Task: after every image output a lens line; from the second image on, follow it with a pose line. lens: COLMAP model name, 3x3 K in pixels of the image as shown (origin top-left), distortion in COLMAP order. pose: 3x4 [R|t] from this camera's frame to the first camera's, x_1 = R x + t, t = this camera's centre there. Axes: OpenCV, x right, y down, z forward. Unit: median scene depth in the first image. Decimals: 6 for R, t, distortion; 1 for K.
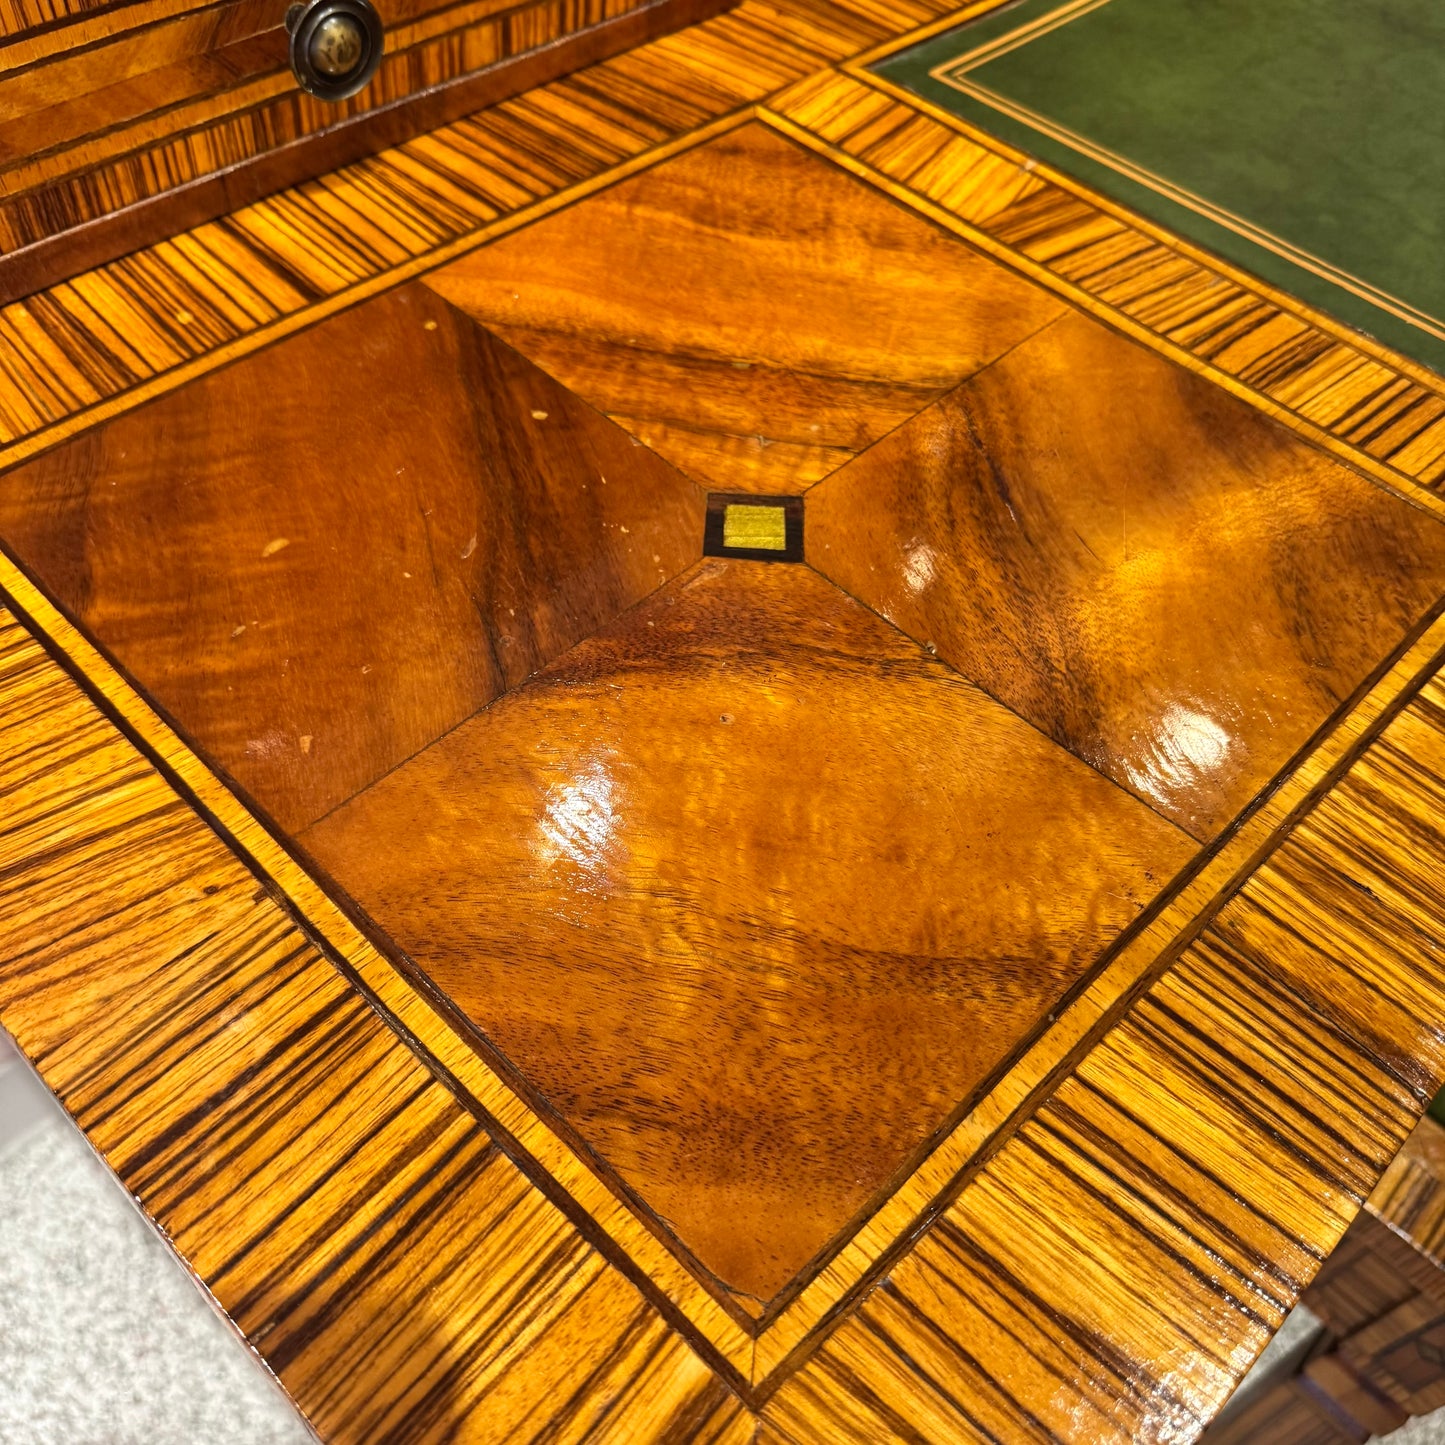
lens RADIAL K [[1414.4, 0, 737.0], [0, 1414.4, 716.7], [0, 0, 1]] dist [-0.006056, -0.024816]
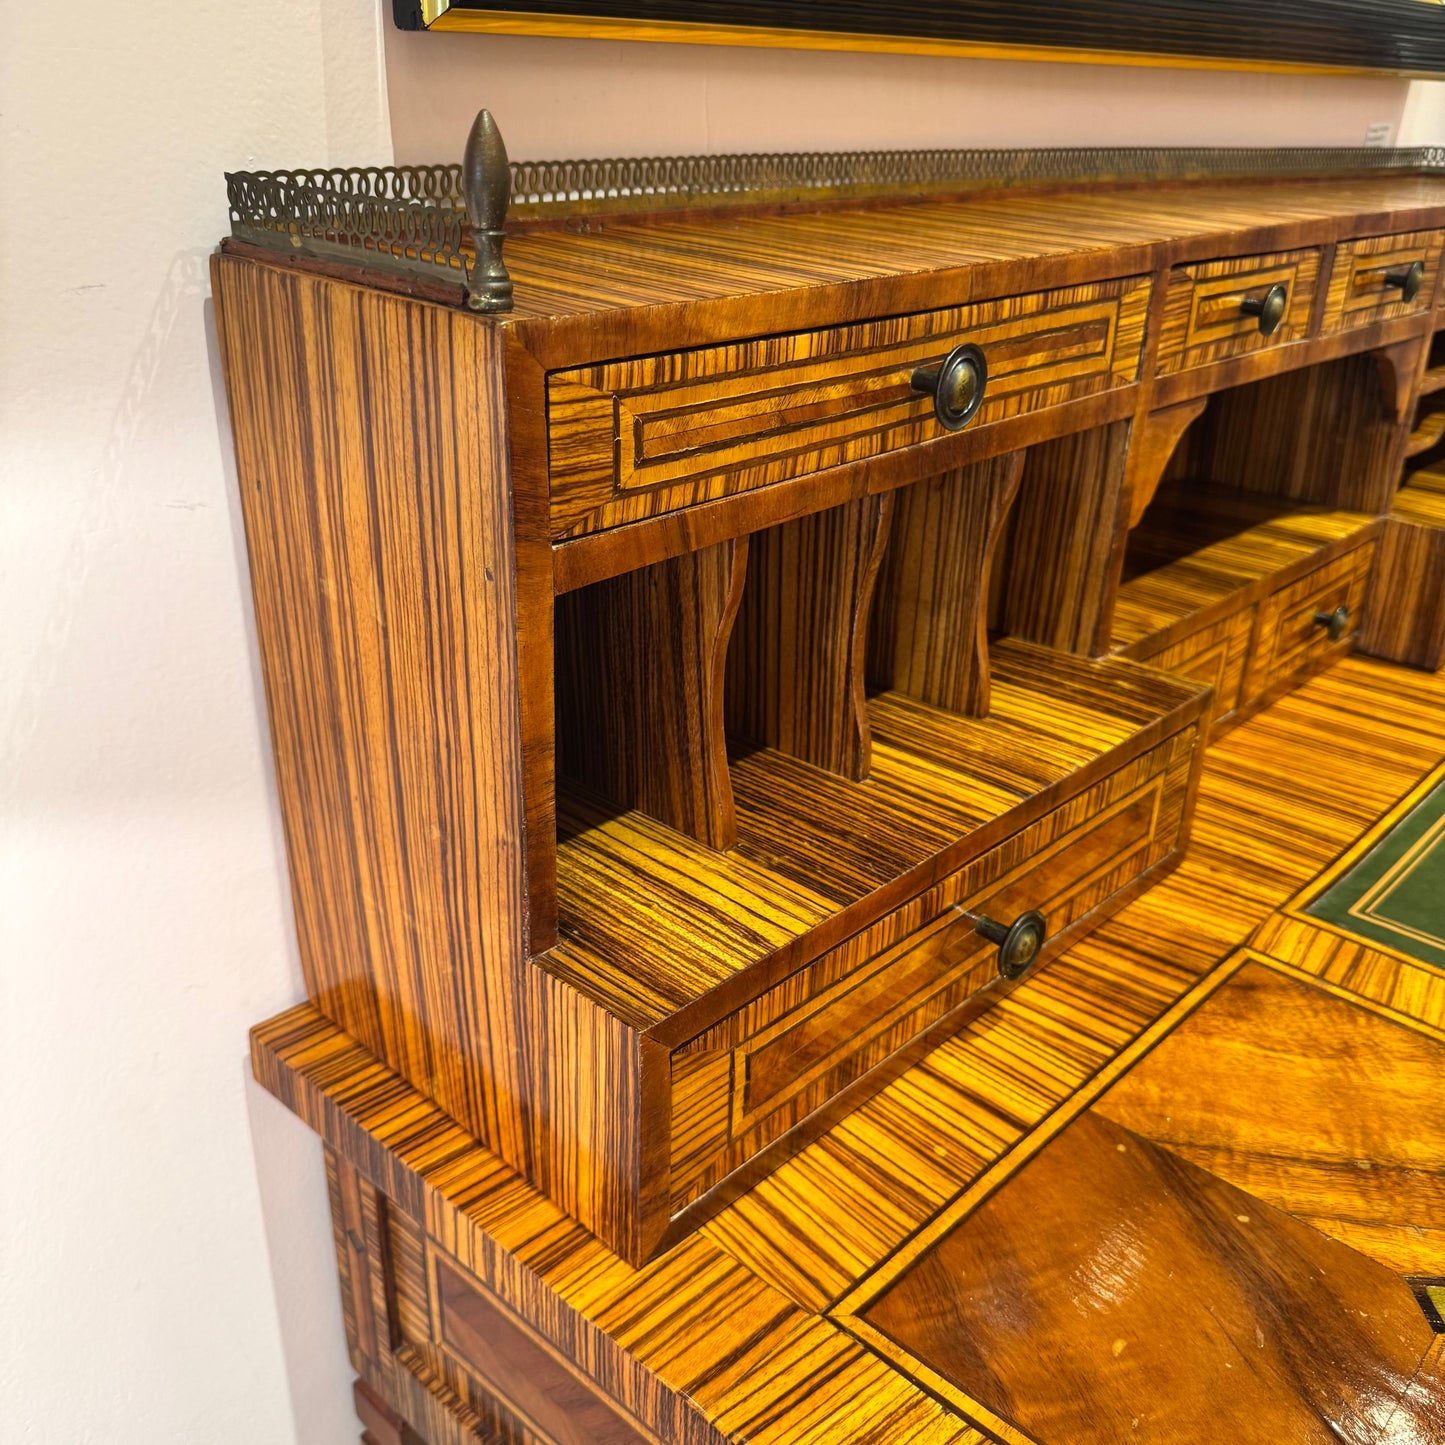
lens RADIAL K [[1367.2, 0, 722.5], [0, 1367.2, 722.5], [0, 0, 1]] dist [0.176739, -0.425876]
pose [[0.998875, -0.047368, -0.002027, -0.567942], [0.041505, 0.894289, -0.445561, -0.069606], [0.022918, 0.444976, 0.895249, -0.349108]]
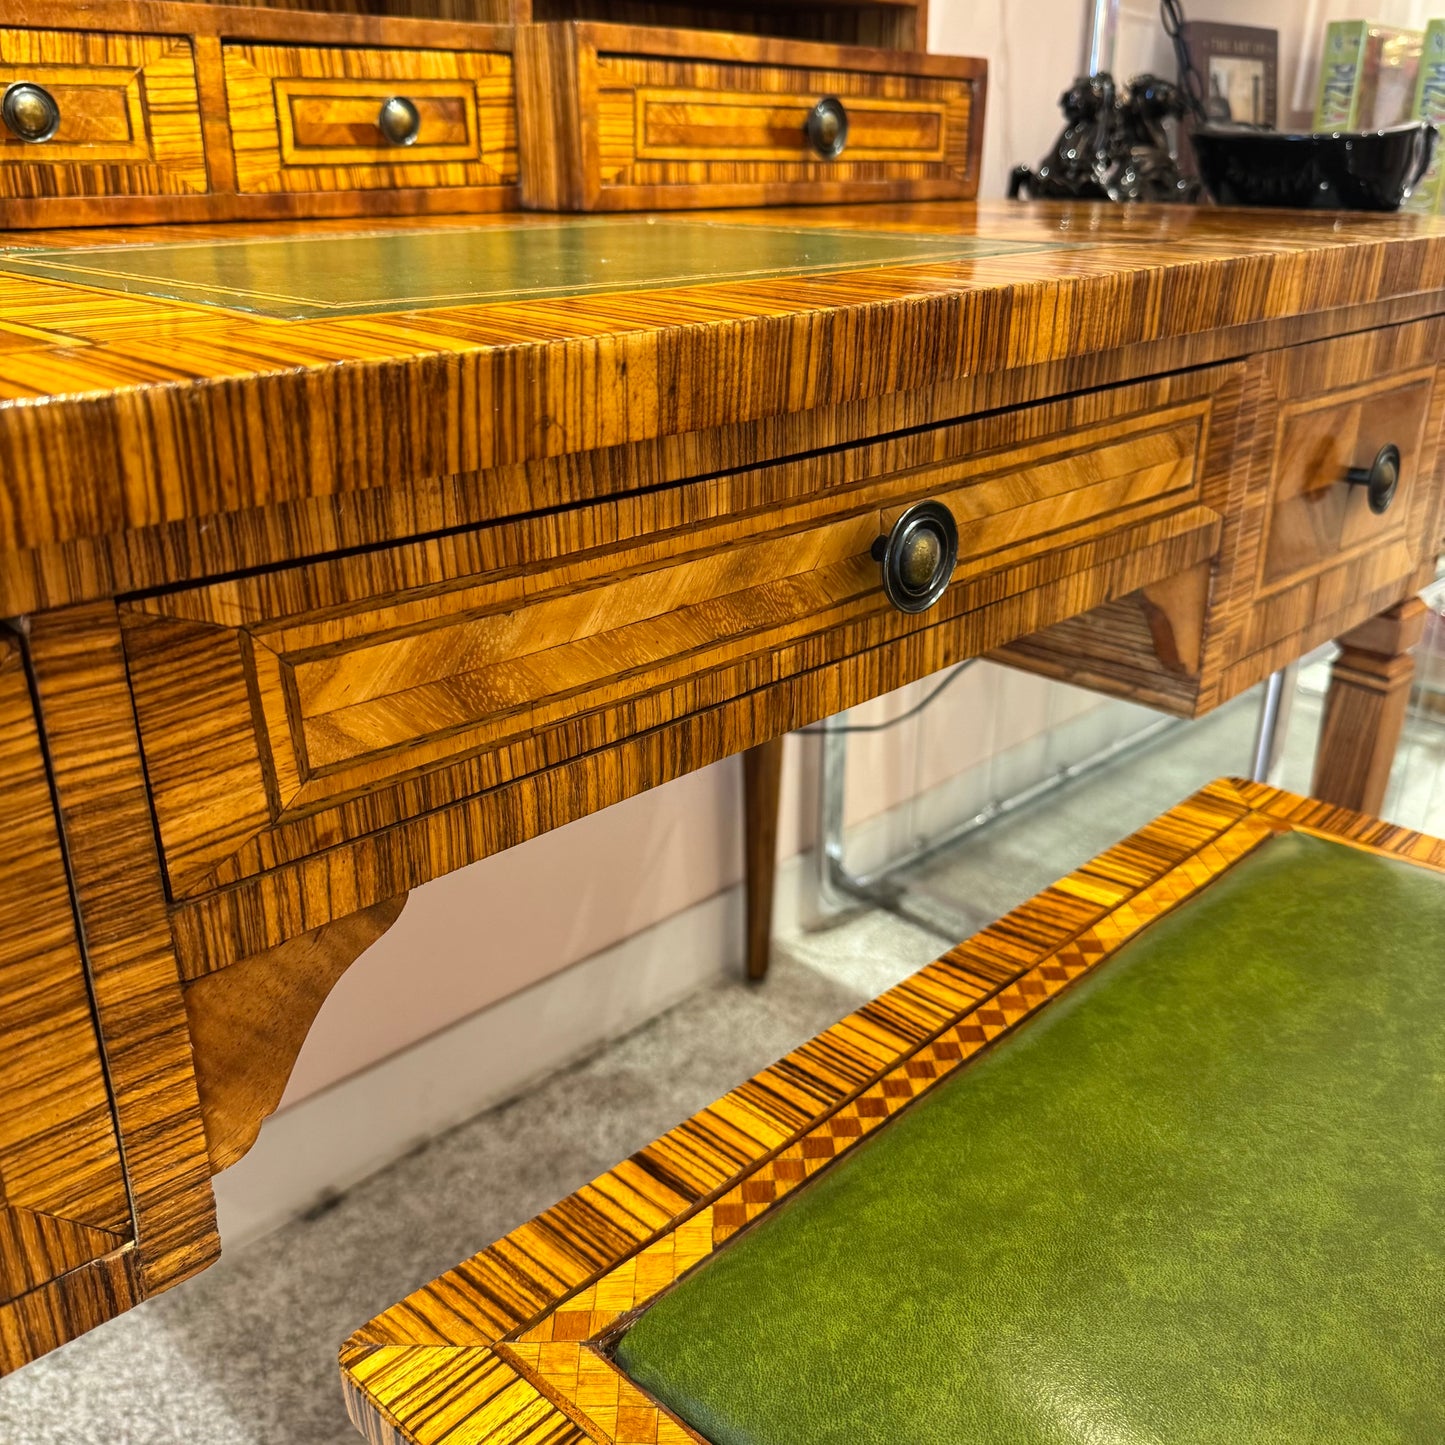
lens RADIAL K [[1414.4, 0, 737.0], [0, 1414.4, 716.7], [0, 0, 1]] dist [-0.006056, -0.024816]
pose [[0.998035, -0.057190, -0.025610, 0.871752], [0.037394, 0.871516, -0.488939, 0.437197], [0.050282, 0.487020, 0.871942, 0.398999]]
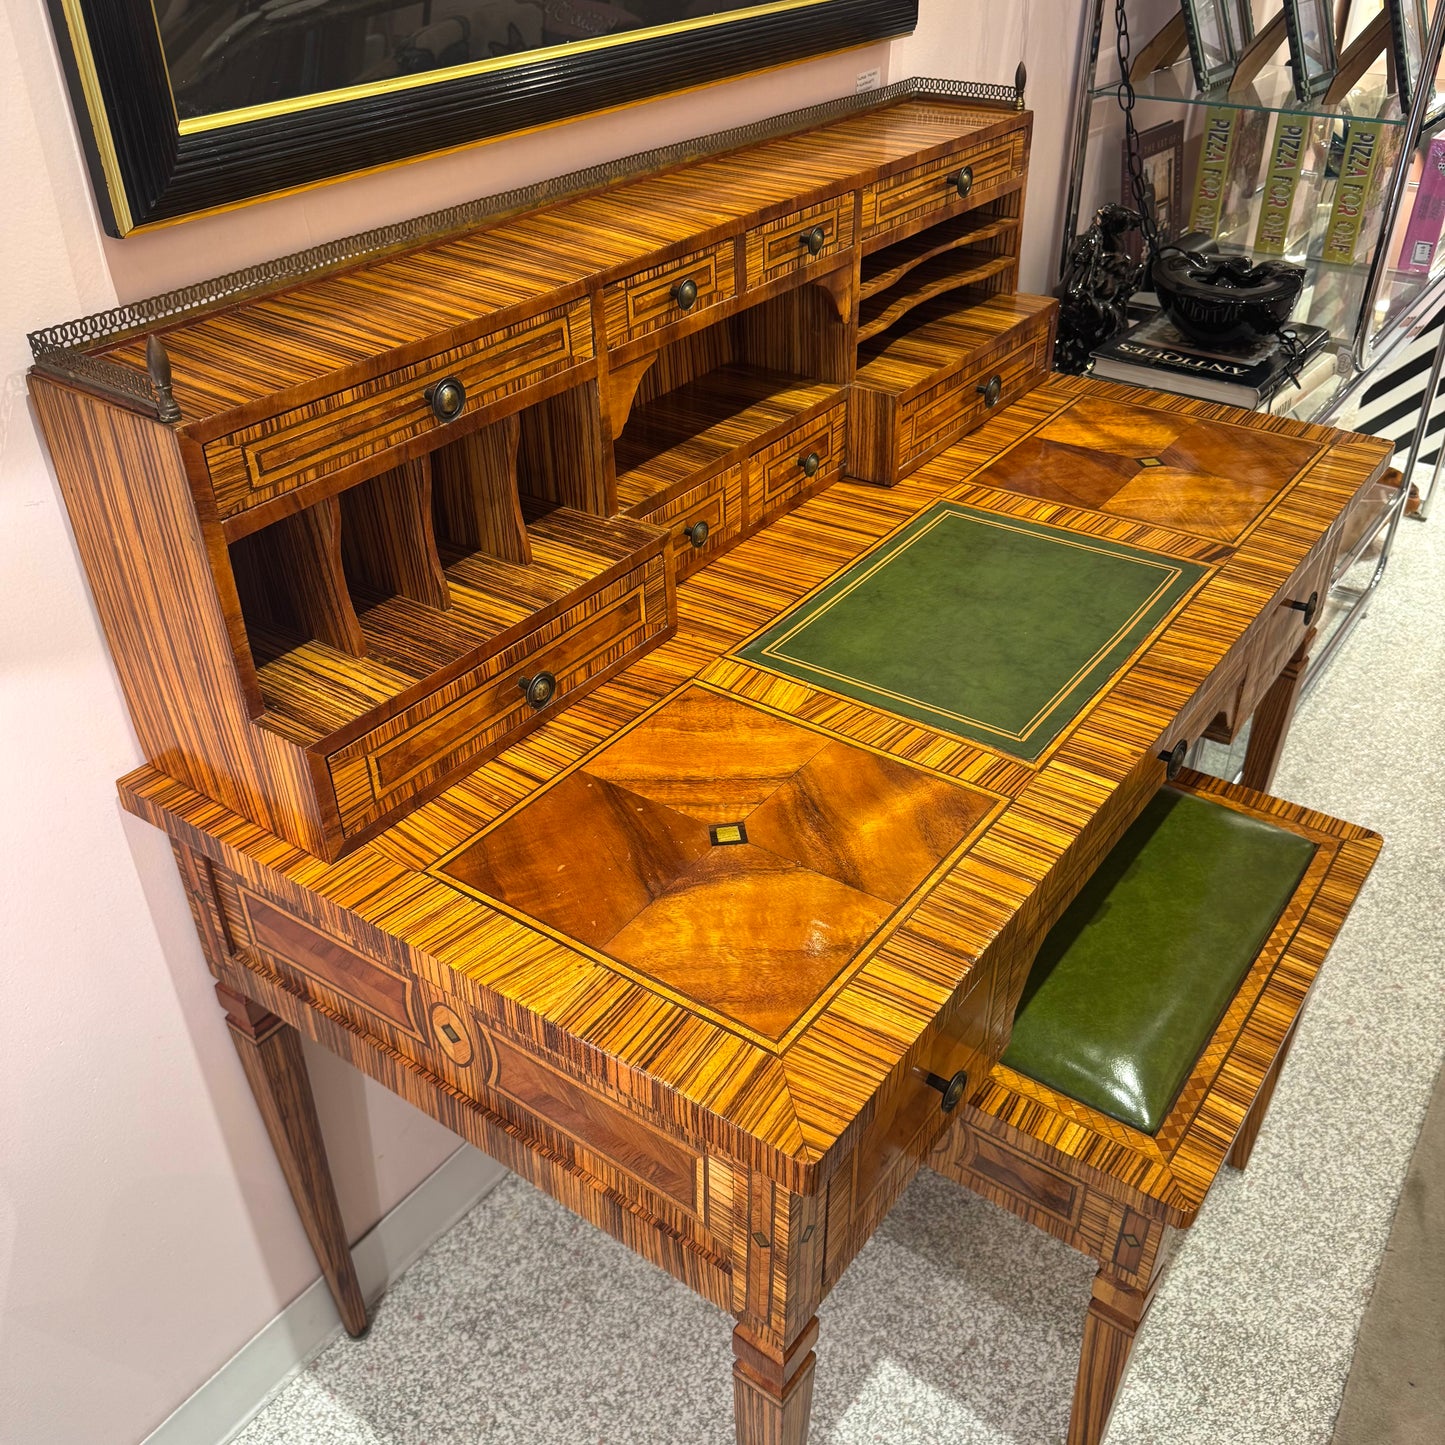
lens RADIAL K [[1367.2, 0, 722.5], [0, 1367.2, 722.5], [0, 0, 1]] dist [0.176739, -0.425876]
pose [[0.985027, -0.155831, 0.073746, -0.144359], [0.170800, 0.940230, -0.294609, 0.397513], [-0.023429, 0.302794, 0.952768, -1.440480]]
